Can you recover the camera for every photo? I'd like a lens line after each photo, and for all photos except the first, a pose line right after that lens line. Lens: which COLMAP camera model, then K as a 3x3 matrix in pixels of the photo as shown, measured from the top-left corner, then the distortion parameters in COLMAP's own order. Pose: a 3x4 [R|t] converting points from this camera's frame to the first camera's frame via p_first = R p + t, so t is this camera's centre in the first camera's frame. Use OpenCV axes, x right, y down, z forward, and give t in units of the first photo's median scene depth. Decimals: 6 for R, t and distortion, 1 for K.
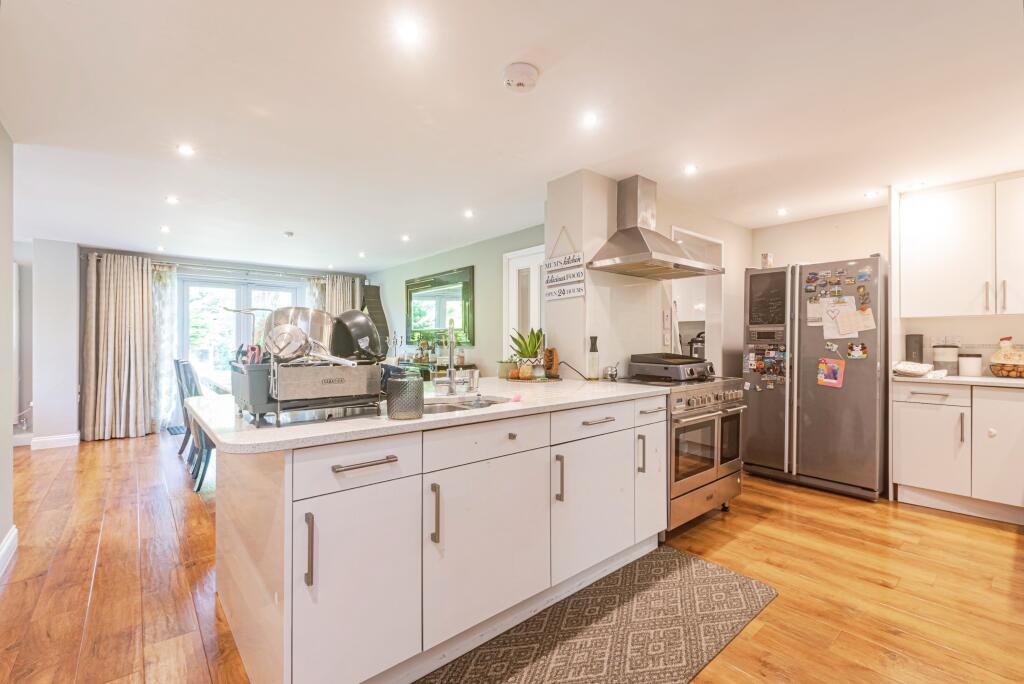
lens RADIAL K [[451.0, 0, 512.7], [0, 451.0, 337.0], [0, 0, 1]] dist [0.000525, -0.000060]
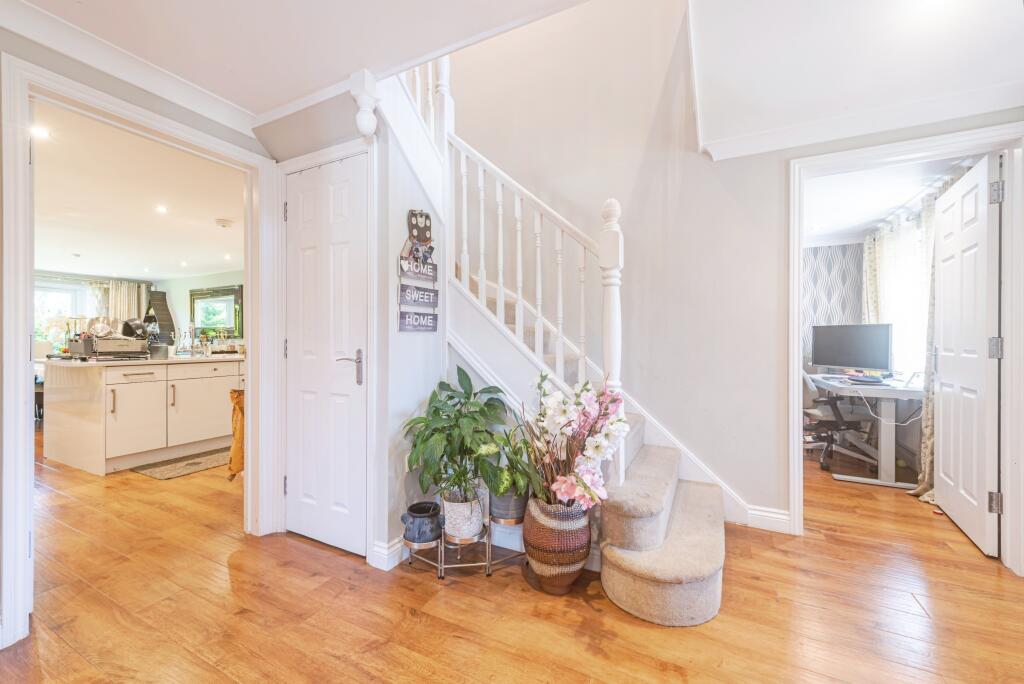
lens RADIAL K [[403.2, 0, 513.7], [0, 403.2, 338.4], [0, 0, 1]] dist [0.007166, -0.000583]
pose [[0.920817, 0.002365, 0.389988, 0.447425], [-0.004597, 0.999978, 0.004790, 0.019137], [-0.389968, -0.006204, 0.920807, -1.192993]]
